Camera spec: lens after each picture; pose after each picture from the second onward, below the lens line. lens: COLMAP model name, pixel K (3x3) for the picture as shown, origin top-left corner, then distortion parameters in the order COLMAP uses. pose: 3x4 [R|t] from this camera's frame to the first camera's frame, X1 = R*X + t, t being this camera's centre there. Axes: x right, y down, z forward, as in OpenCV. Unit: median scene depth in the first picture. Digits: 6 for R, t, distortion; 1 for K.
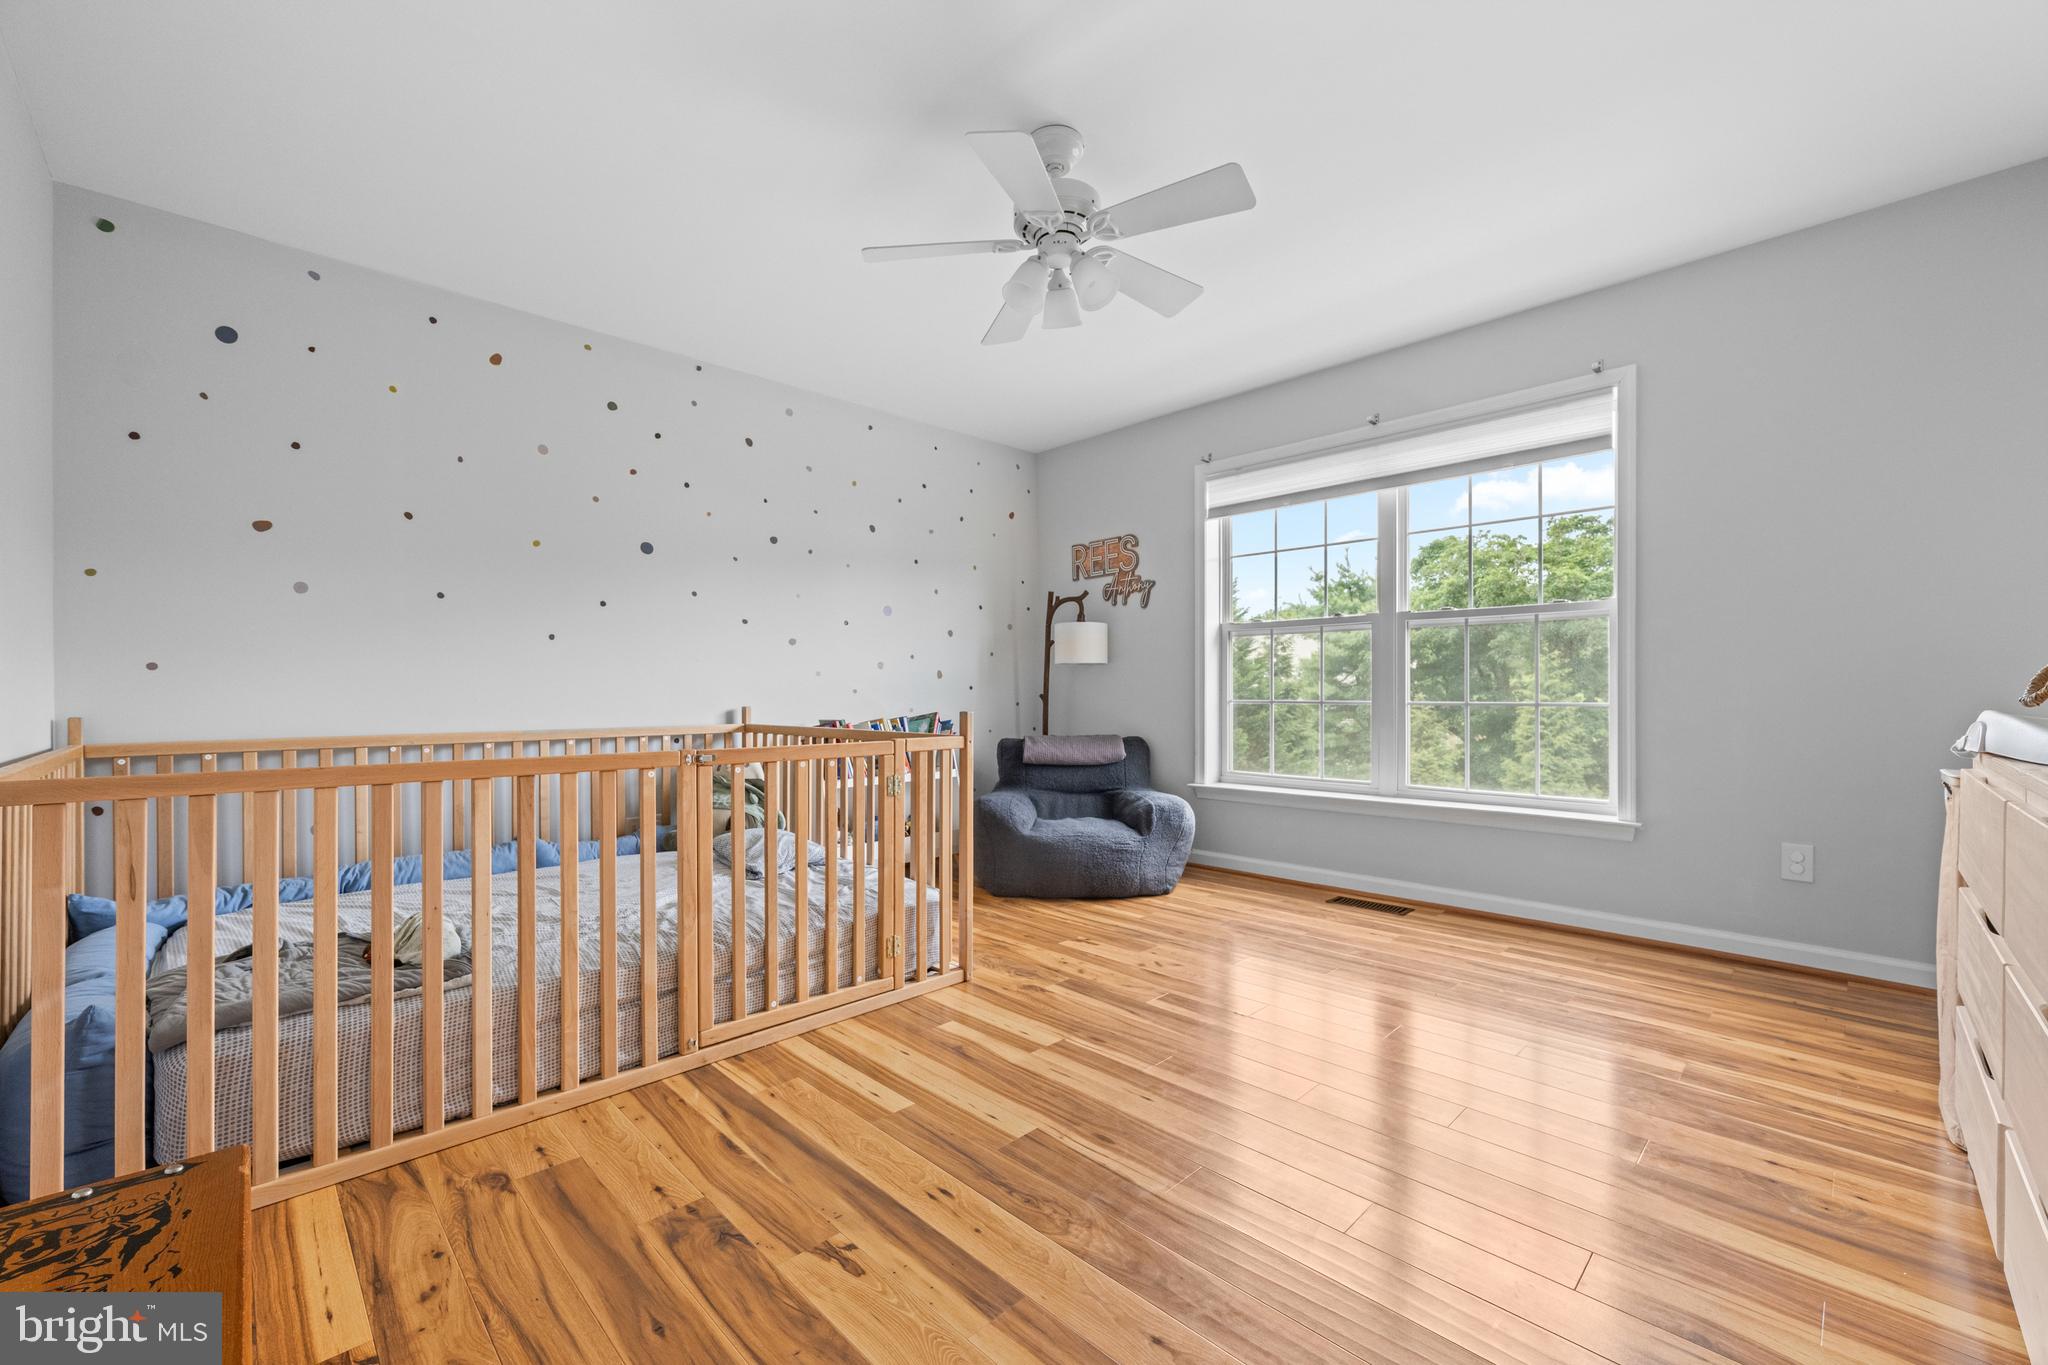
lens RADIAL K [[813.7, 0, 1015.4], [0, 813.7, 687.2], [0, 0, 1]] dist [-0.000633, -0.000466]
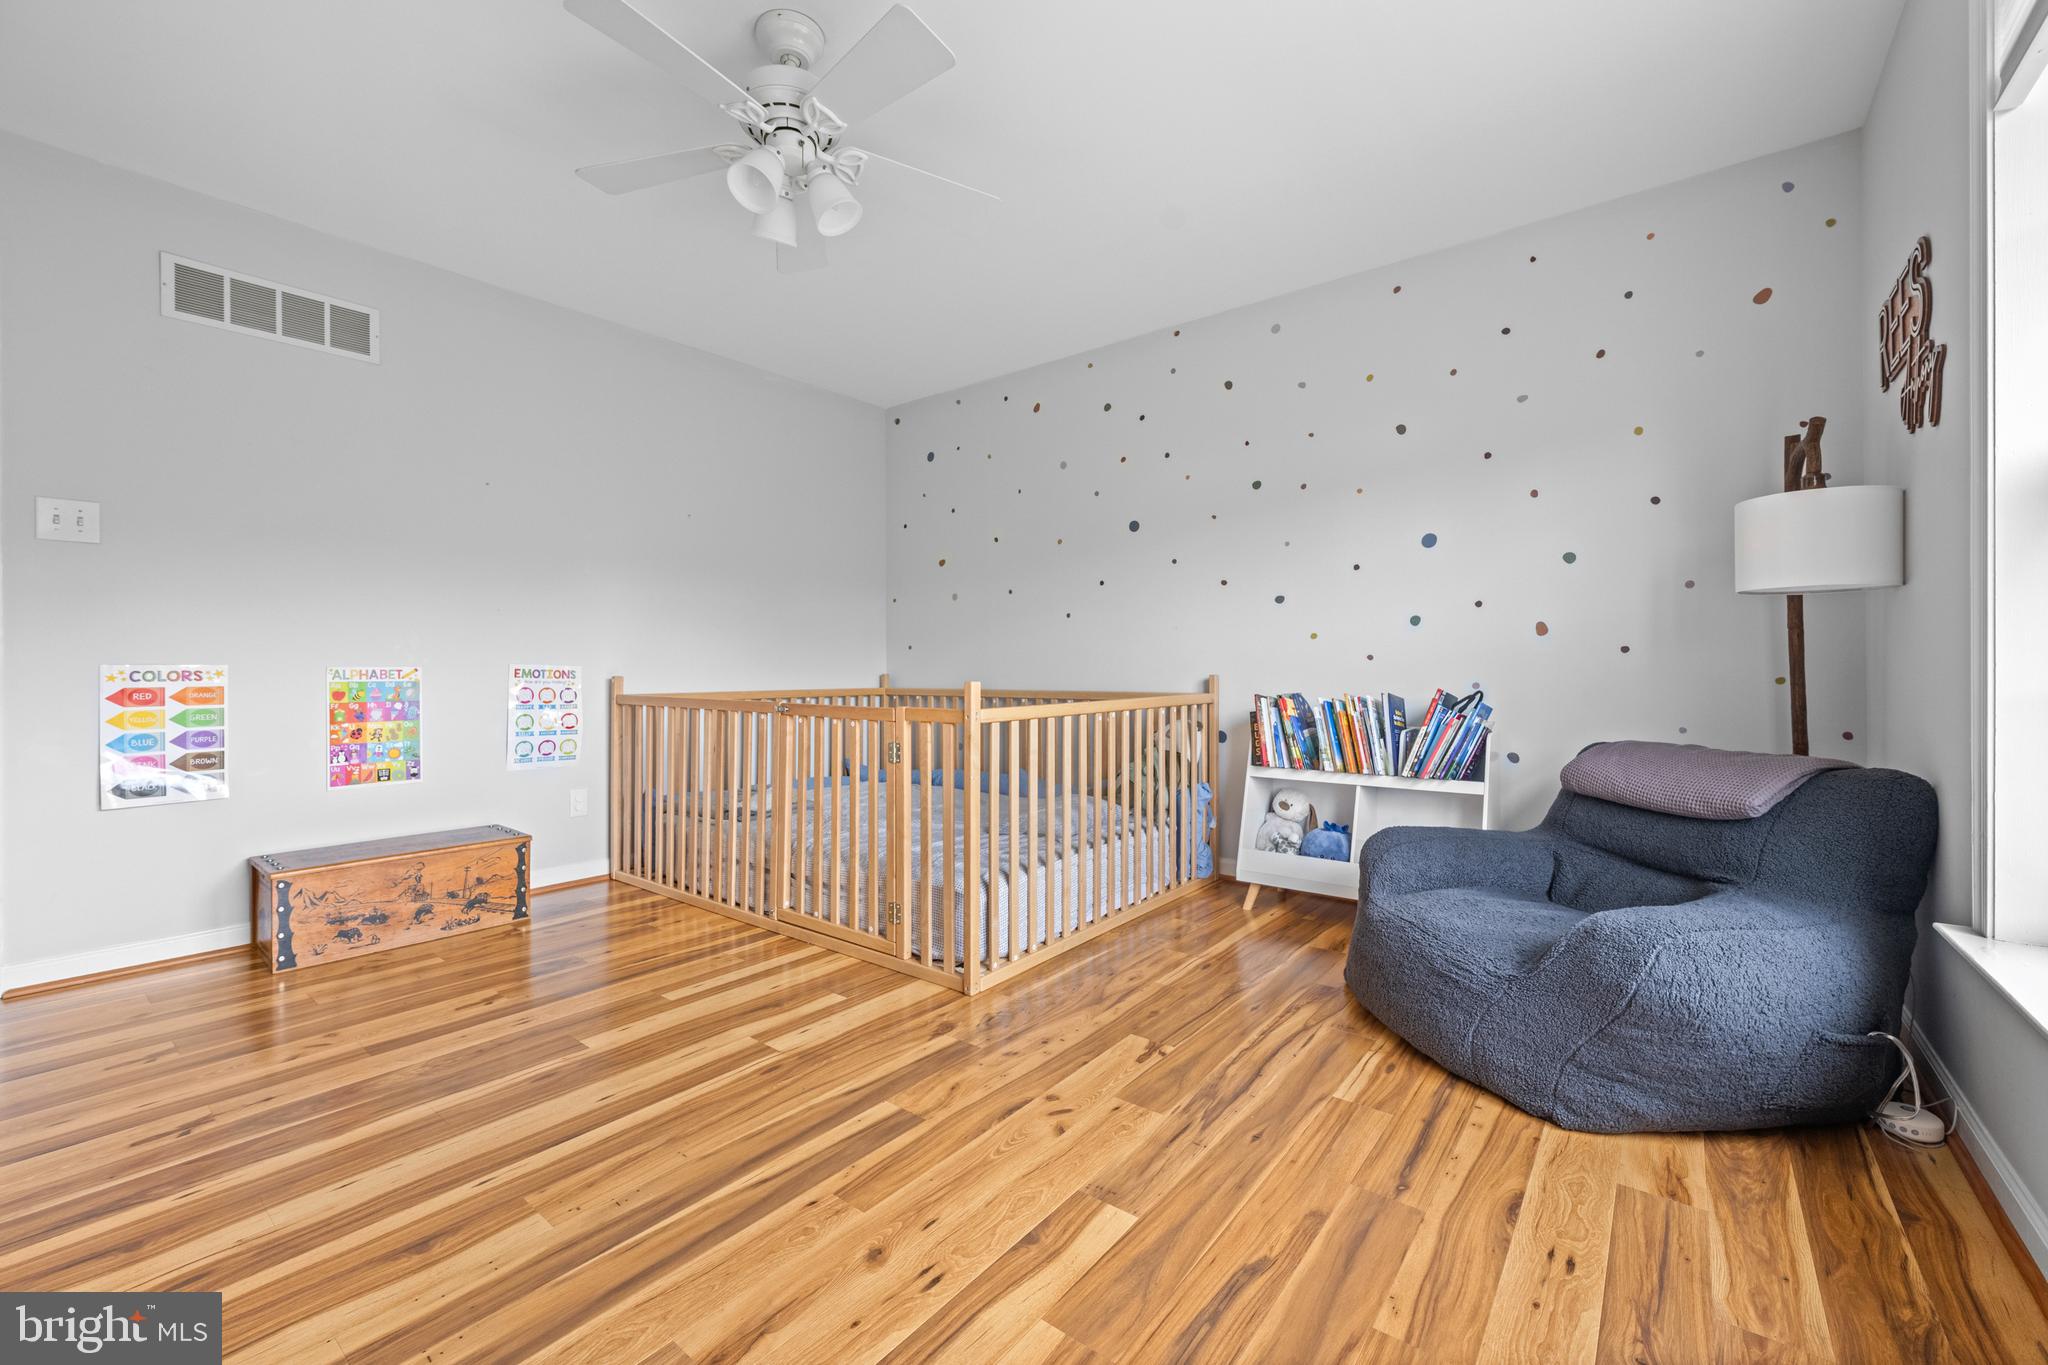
lens RADIAL K [[813.7, 0, 1015.4], [0, 813.7, 687.2], [0, 0, 1]] dist [-0.000633, -0.000466]
pose [[0.144133, 0.021261, -0.989330, 0.815147], [0.010539, 0.999679, 0.023019, 0.018221], [0.989502, -0.013744, 0.143863, 0.962667]]
